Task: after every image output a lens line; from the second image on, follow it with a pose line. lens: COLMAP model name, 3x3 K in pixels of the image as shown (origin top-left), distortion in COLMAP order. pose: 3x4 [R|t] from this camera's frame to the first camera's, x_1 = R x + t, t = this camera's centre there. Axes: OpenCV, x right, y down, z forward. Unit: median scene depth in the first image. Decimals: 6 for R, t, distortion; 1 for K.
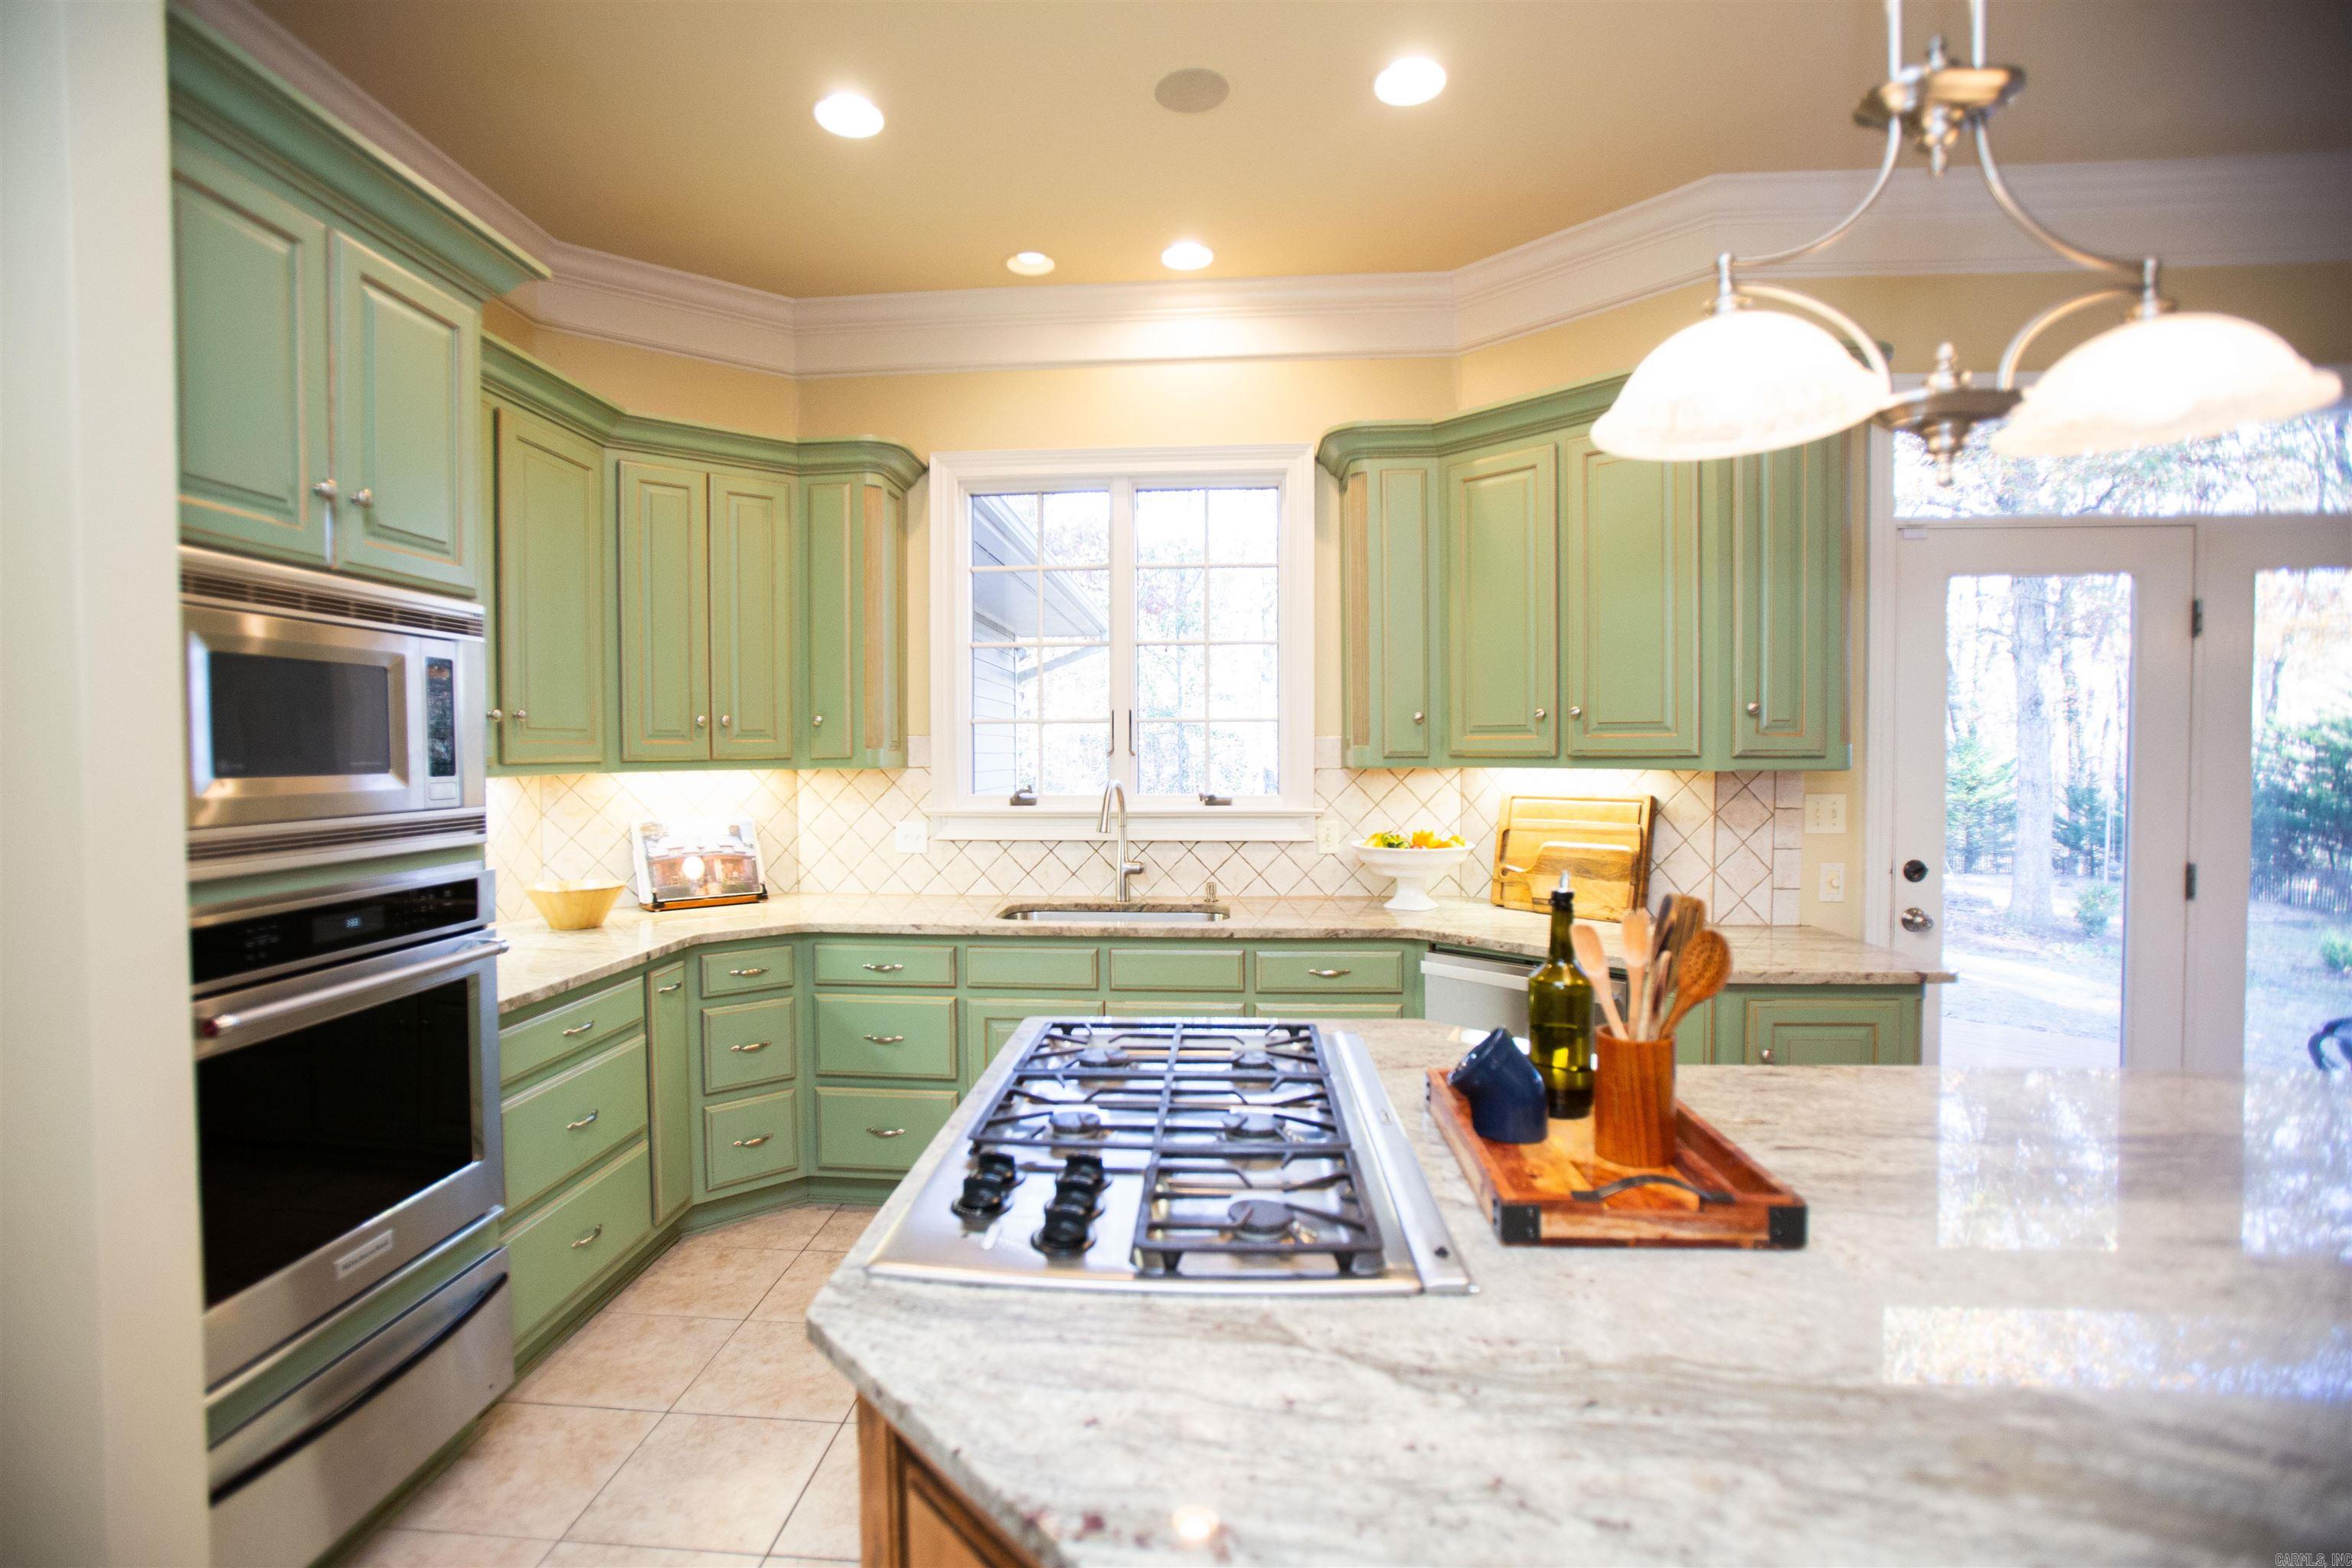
lens RADIAL K [[1096.9, 0, 1183.0], [0, 1096.9, 781.5], [0, 0, 1]] dist [-0.043339, 0.001976]
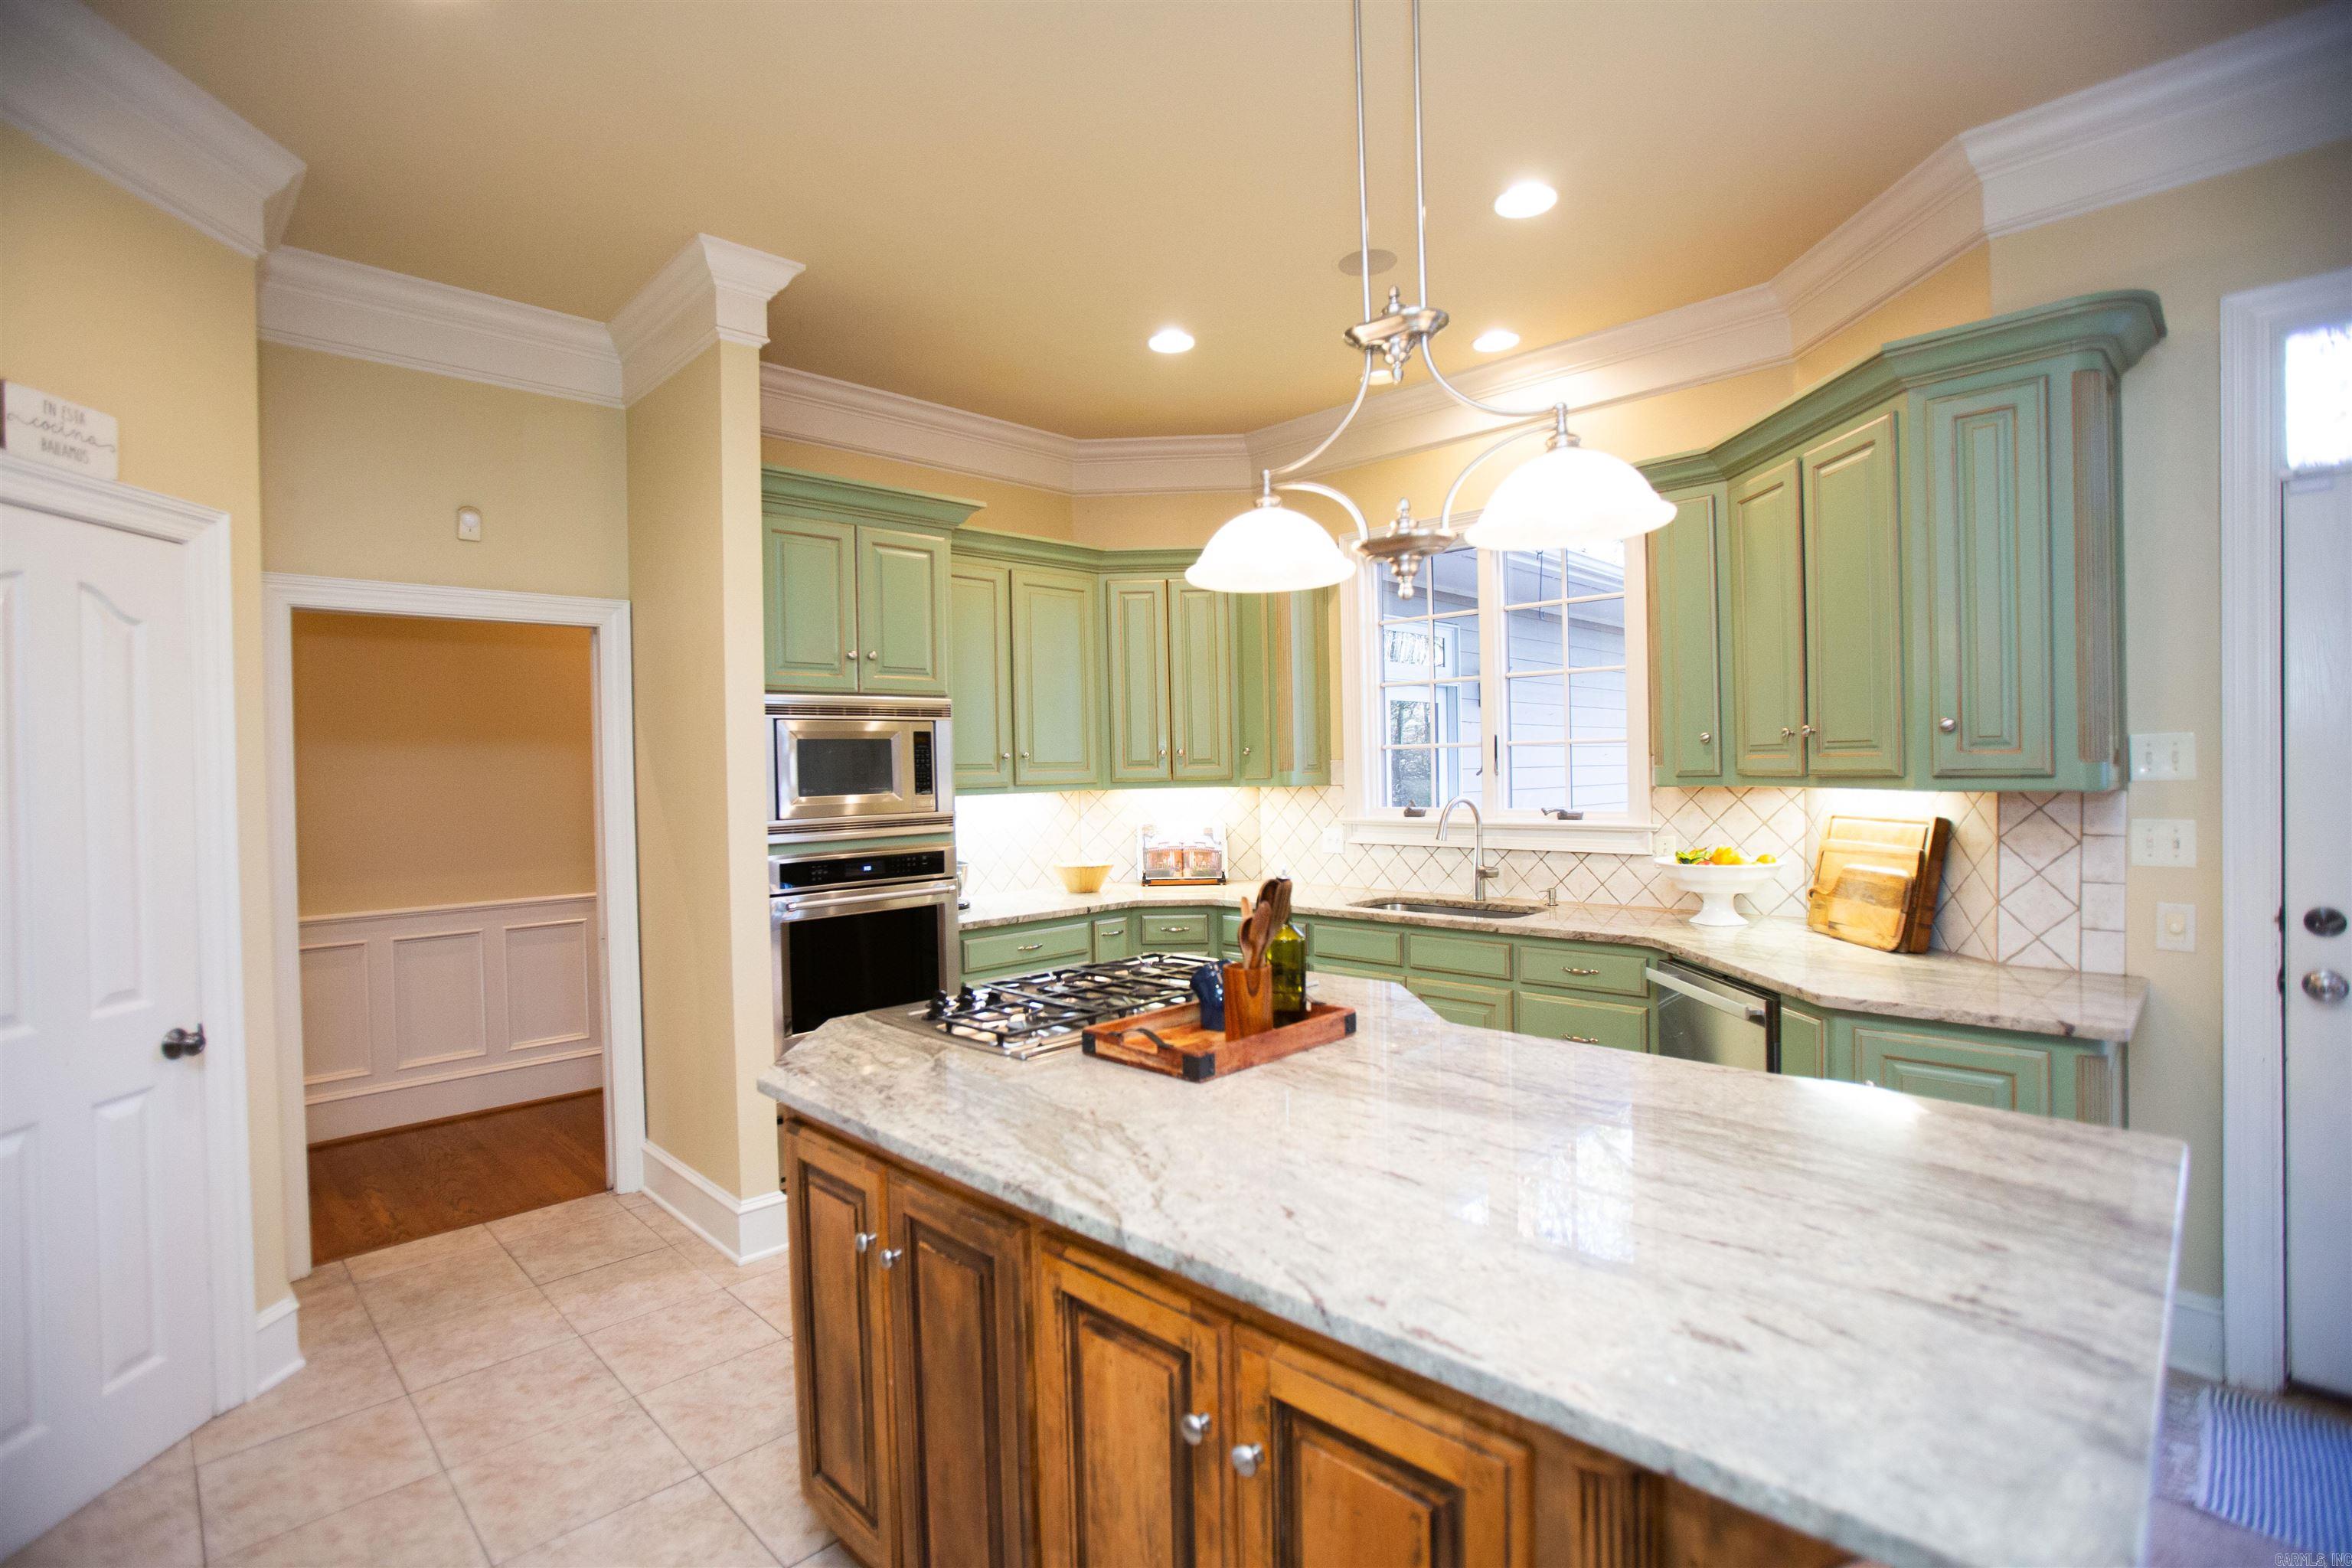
lens RADIAL K [[1096.9, 0, 1158.7], [0, 1096.9, 781.5], [0, 0, 1]] dist [-0.043339, 0.001976]
pose [[0.765113, -0.002520, -0.643891, 0.510720], [-0.002266, 0.999976, -0.006607, -0.009861], [0.643892, 0.006514, 0.765088, -0.115762]]
